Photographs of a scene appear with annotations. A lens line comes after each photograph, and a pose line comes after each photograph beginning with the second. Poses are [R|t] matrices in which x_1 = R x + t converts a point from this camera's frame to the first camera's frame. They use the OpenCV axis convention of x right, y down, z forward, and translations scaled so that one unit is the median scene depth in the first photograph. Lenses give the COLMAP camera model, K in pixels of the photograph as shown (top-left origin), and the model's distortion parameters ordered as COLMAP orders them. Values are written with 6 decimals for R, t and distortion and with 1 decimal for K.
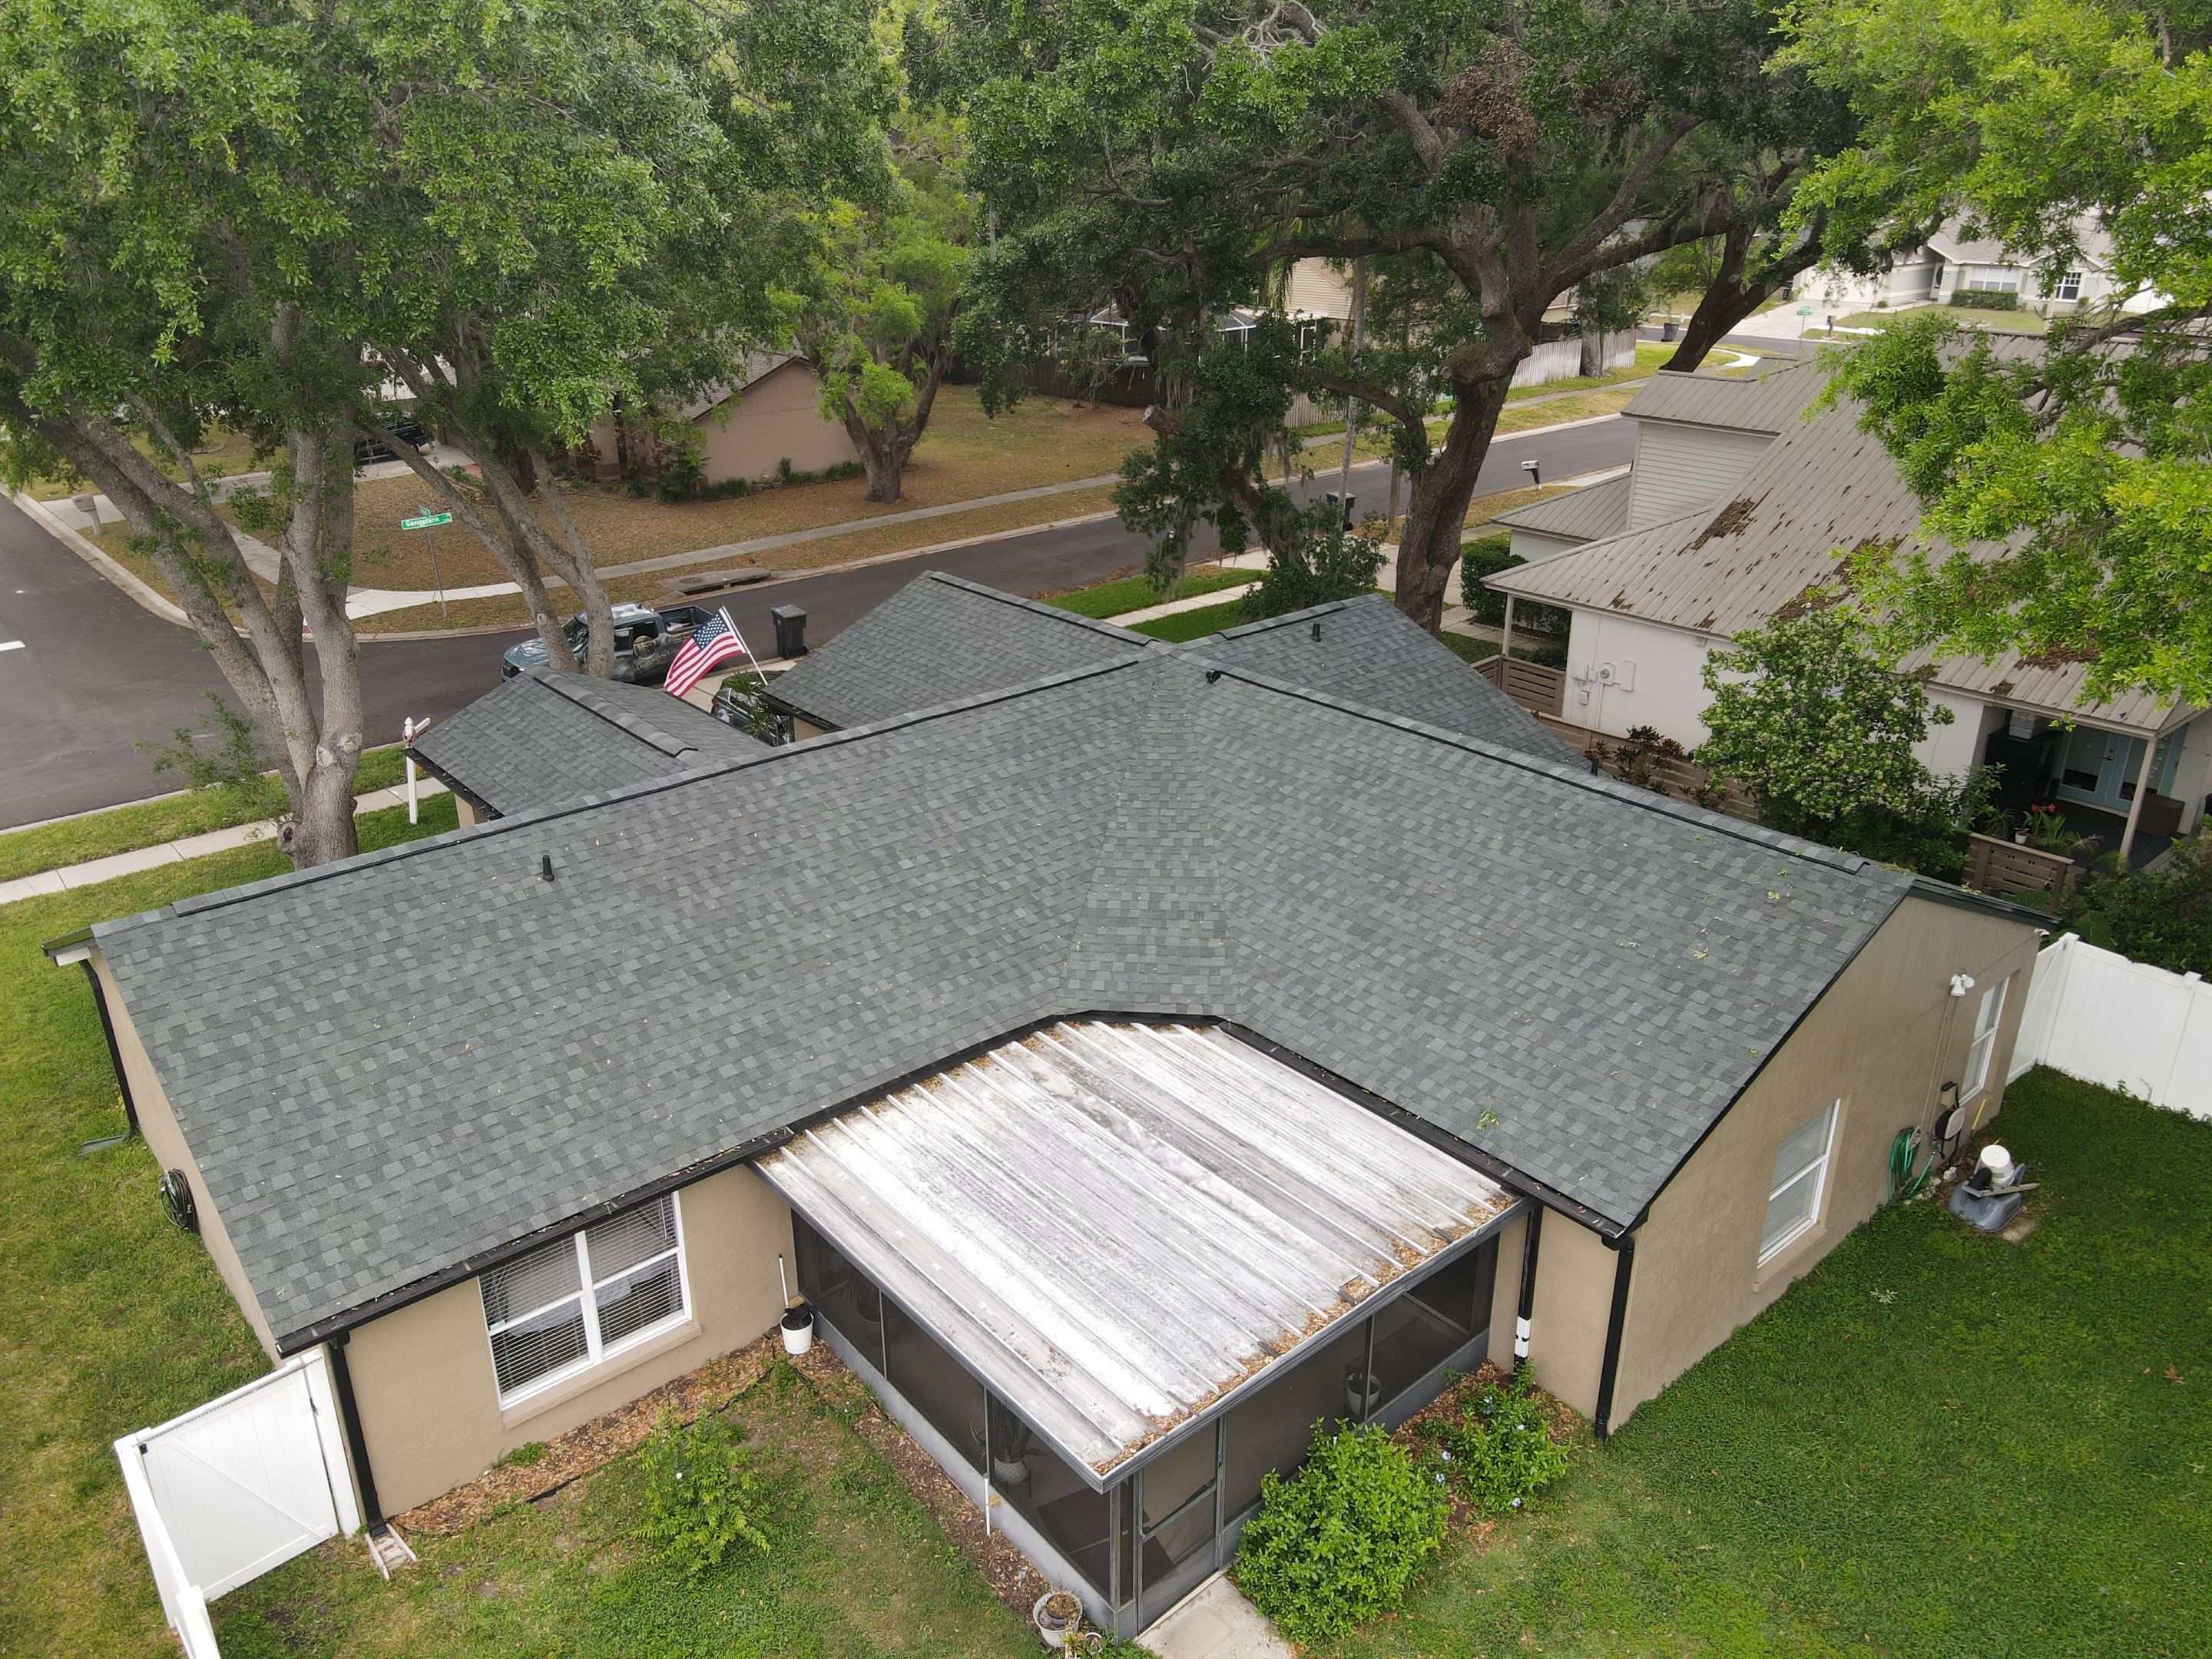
lens RADIAL K [[1596.1, 0, 1111.8], [0, 1596.1, 812.4], [0, 0, 1]] dist [0.001686, 0.018061]
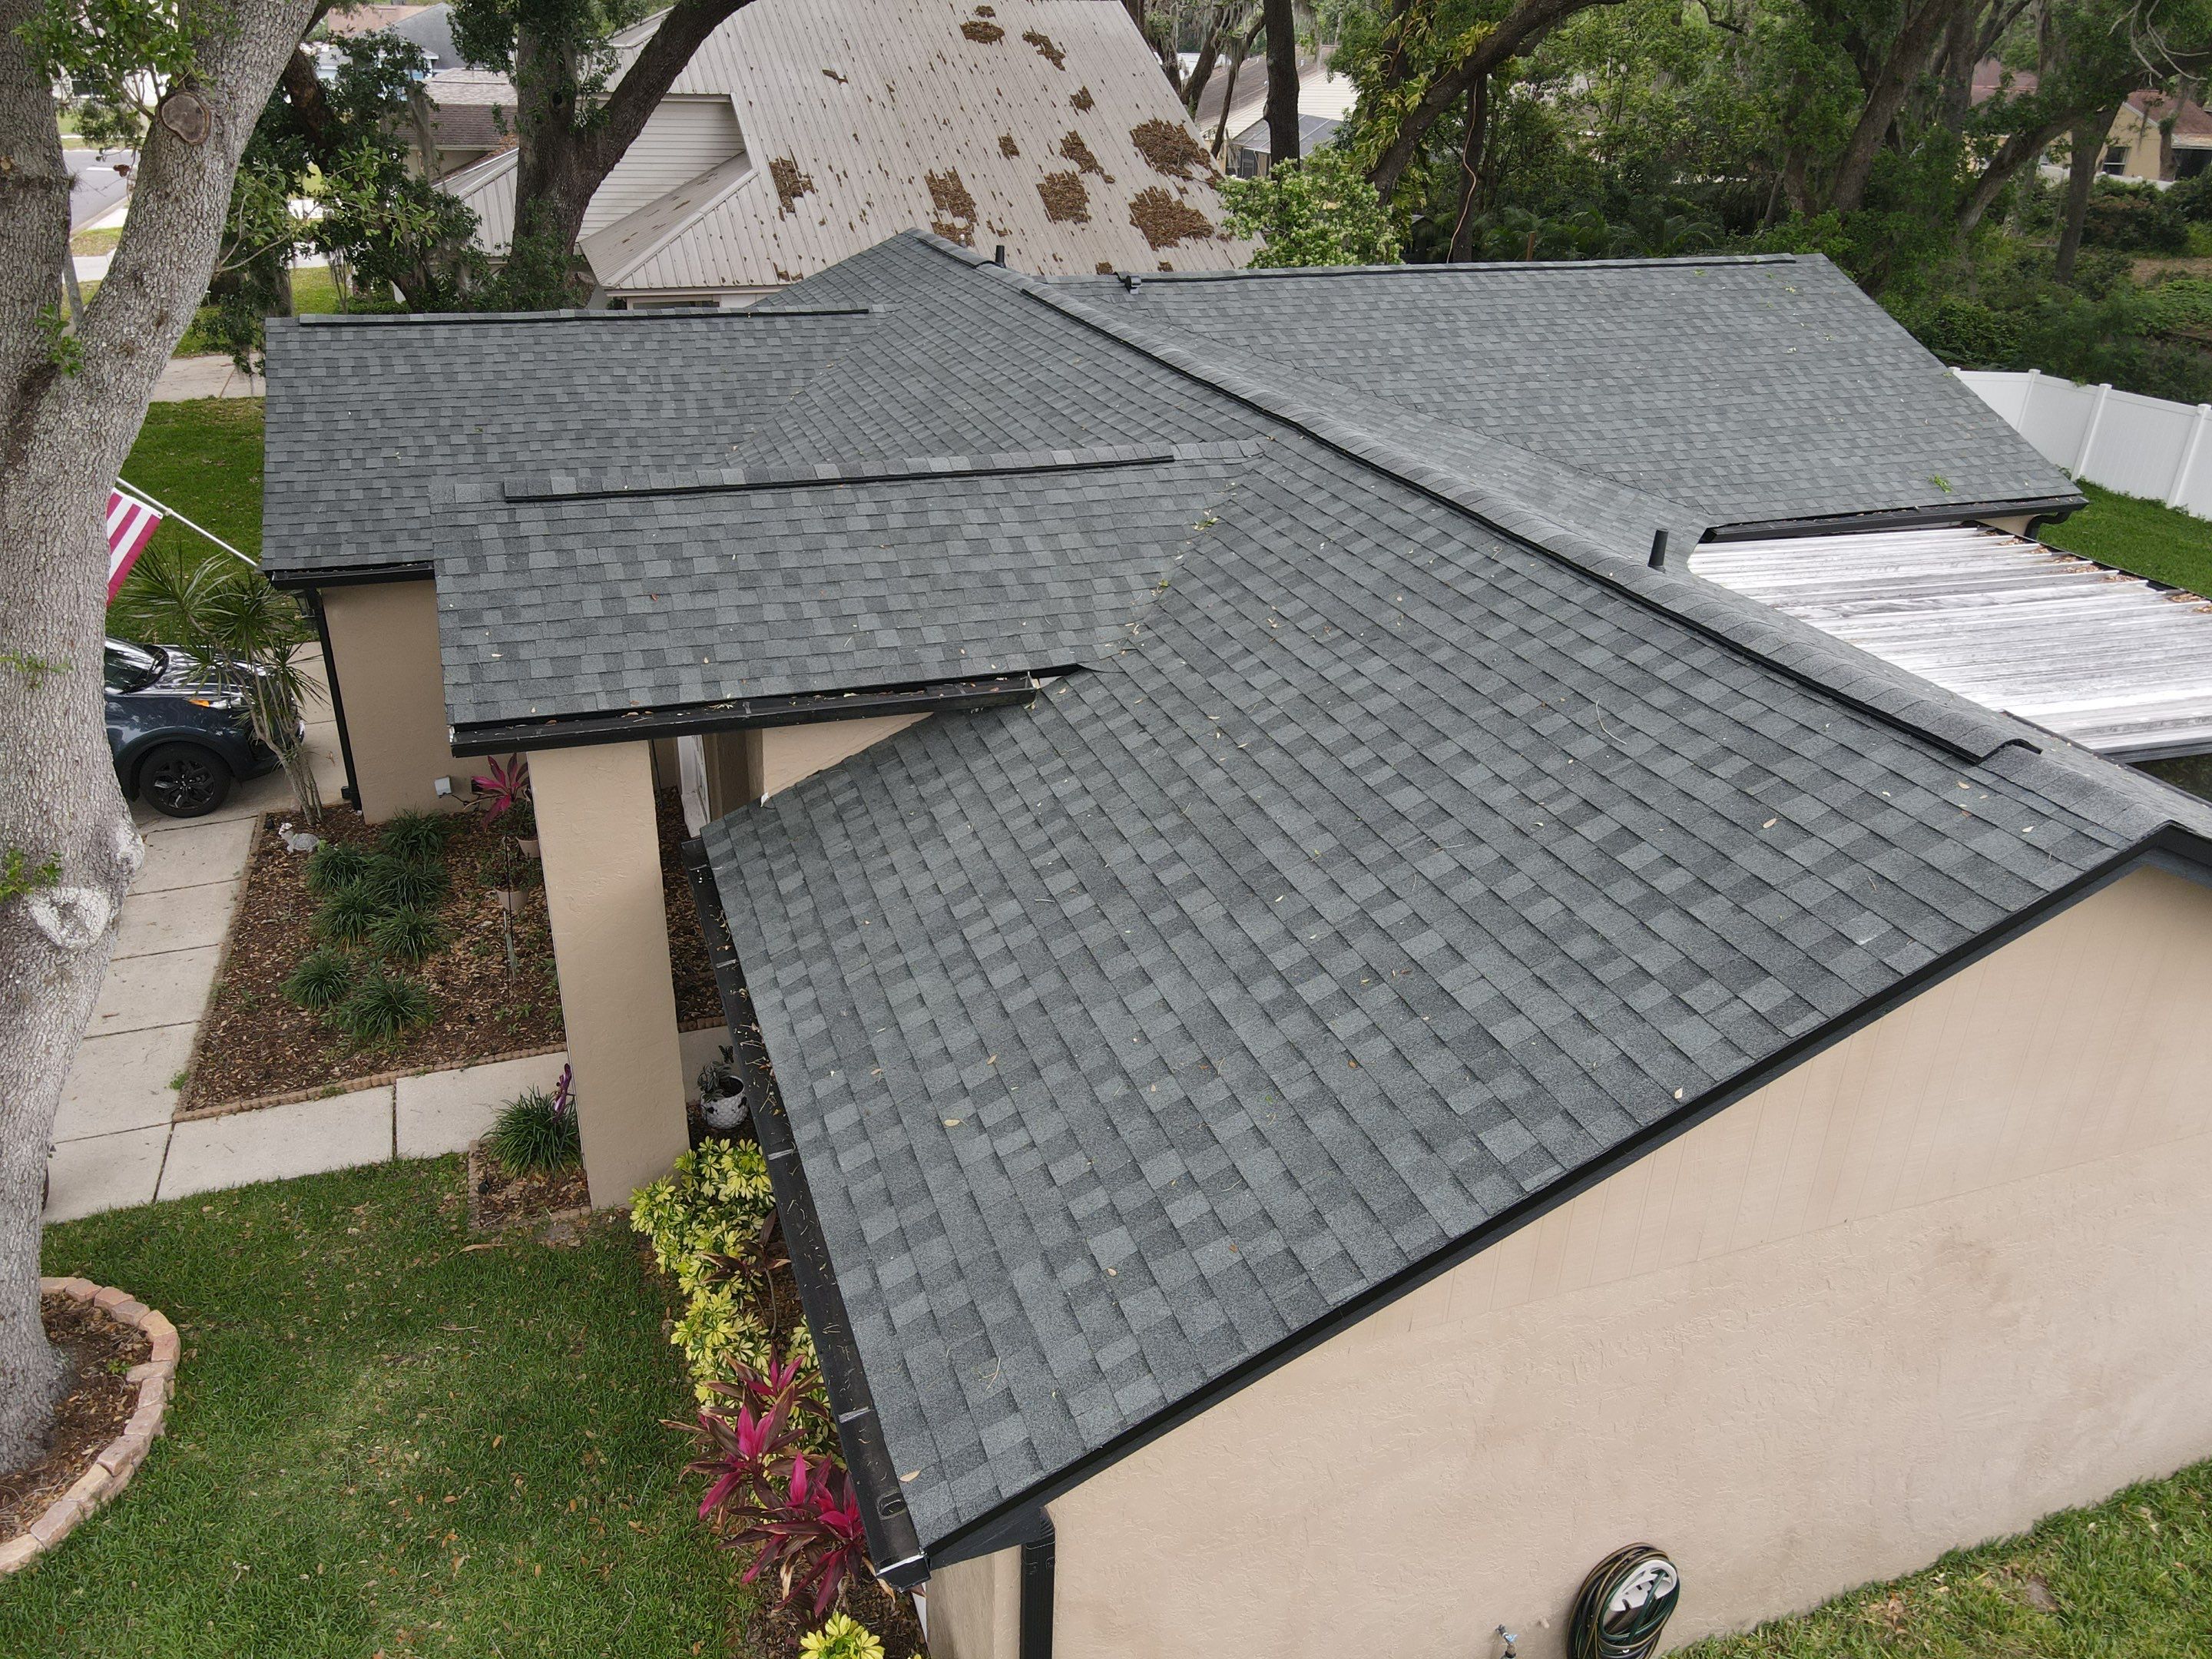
lens RADIAL K [[1596.1, 0, 1089.8], [0, 1596.1, 827.4], [0, 0, 1]] dist [0.001686, 0.018061]
pose [[0.378242, -0.405067, 0.832378, -0.958654], [0.332355, 0.898653, 0.286293, -0.105348], [-0.863987, 0.168357, 0.474534, 0.948893]]
